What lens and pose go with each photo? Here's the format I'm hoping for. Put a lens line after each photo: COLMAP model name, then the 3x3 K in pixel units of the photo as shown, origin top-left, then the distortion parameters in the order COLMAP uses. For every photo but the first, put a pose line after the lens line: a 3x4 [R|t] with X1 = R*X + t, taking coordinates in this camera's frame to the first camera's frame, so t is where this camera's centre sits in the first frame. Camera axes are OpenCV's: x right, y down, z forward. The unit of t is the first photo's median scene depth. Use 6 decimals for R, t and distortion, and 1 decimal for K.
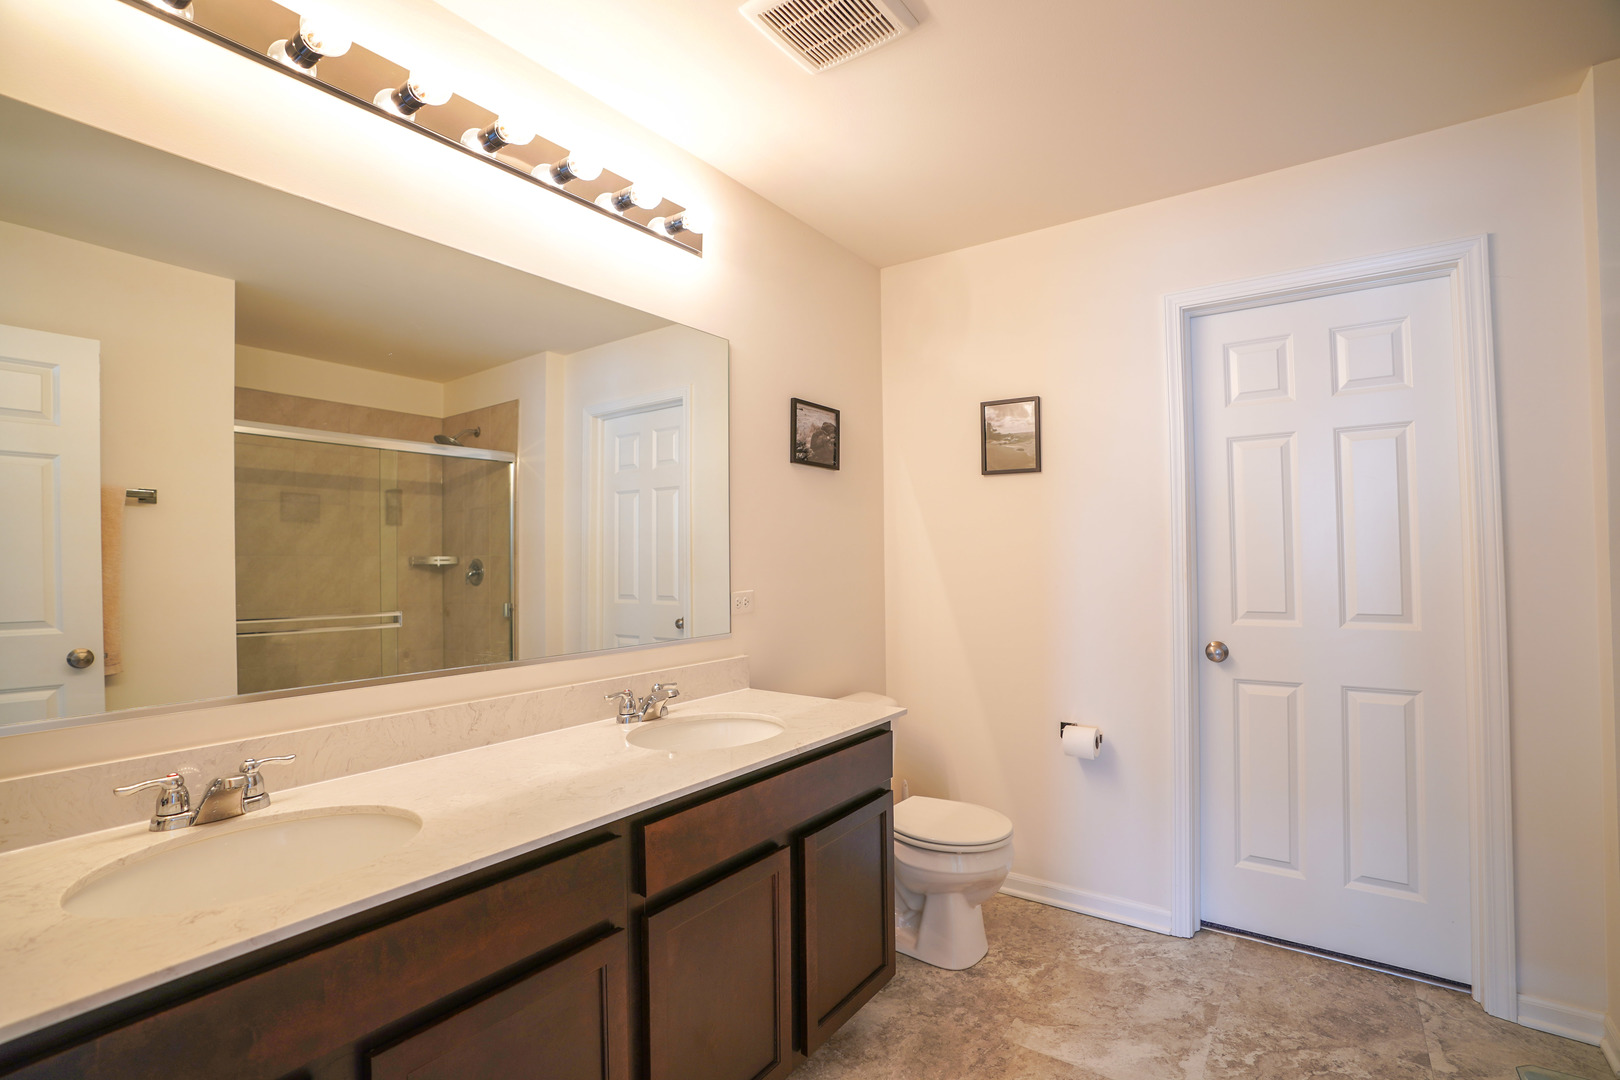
lens RADIAL K [[750.9, 0, 810.0], [0, 750.9, 540.0], [0, 0, 1]] dist [-0.073323, 0.033080]
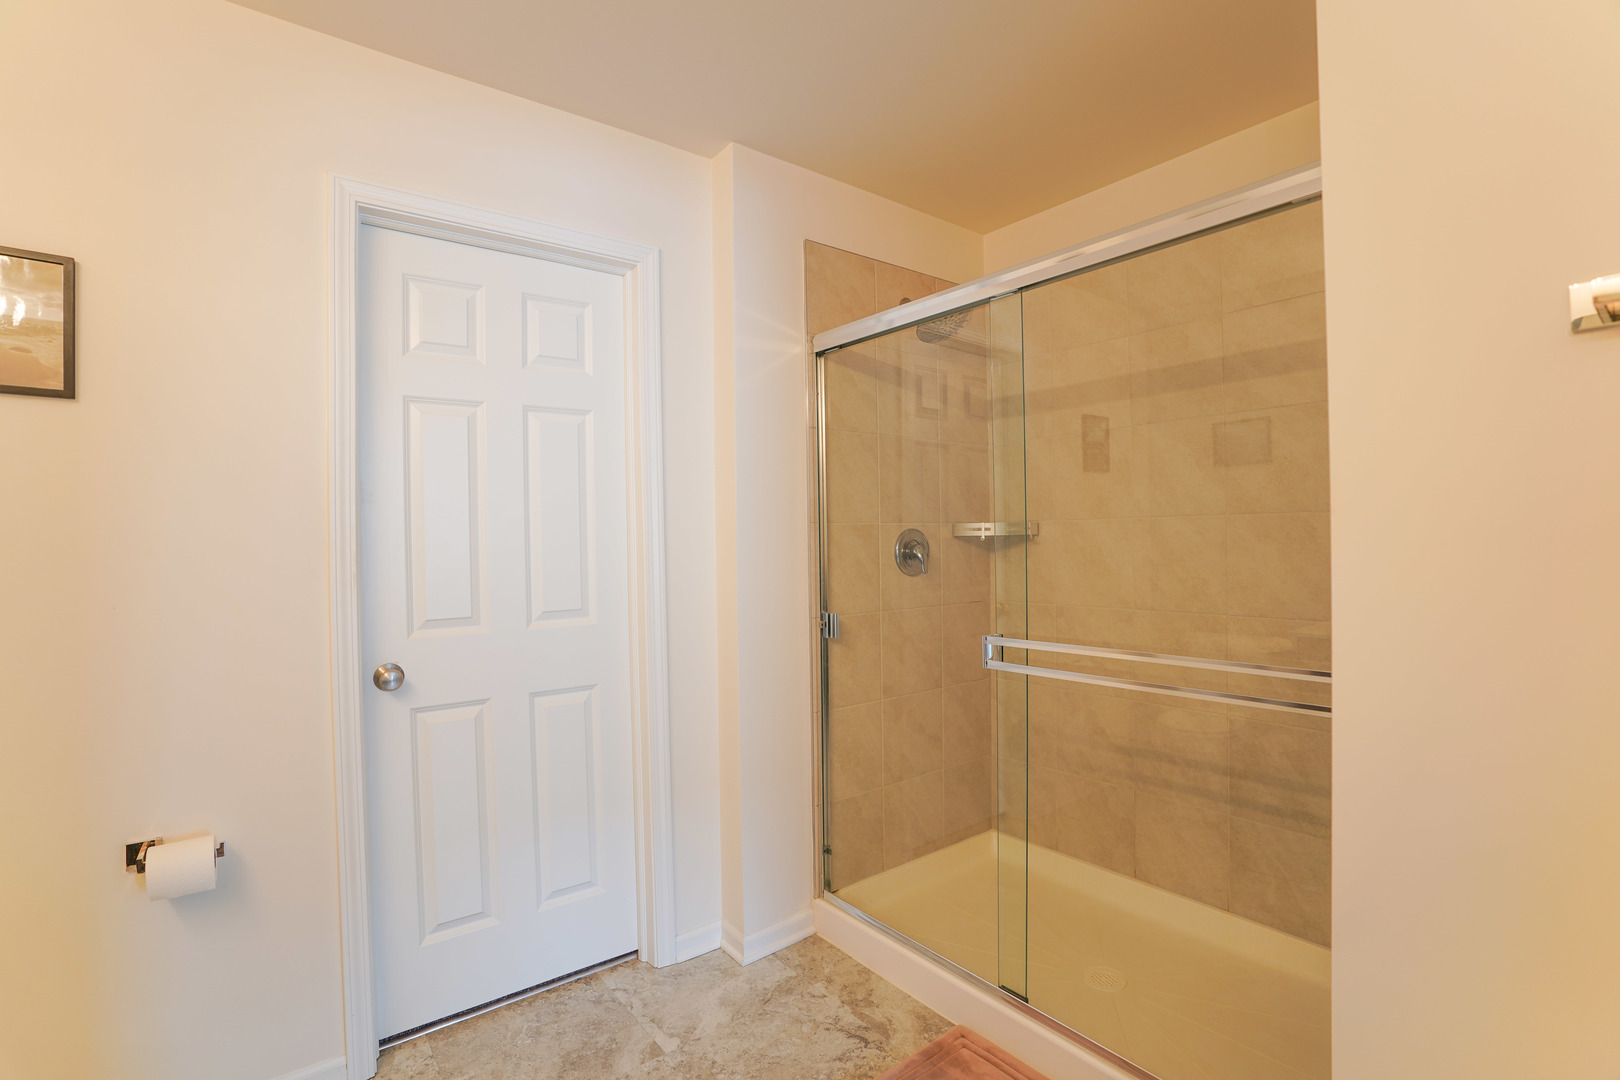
lens RADIAL K [[750.9, 0, 810.0], [0, 750.9, 540.0], [0, 0, 1]] dist [-0.073323, 0.033080]
pose [[0.290583, 0.001623, 0.956849, -0.044130], [-0.008198, 0.999966, 0.000794, 0.007500], [-0.956815, -0.008075, 0.290586, 0.393037]]
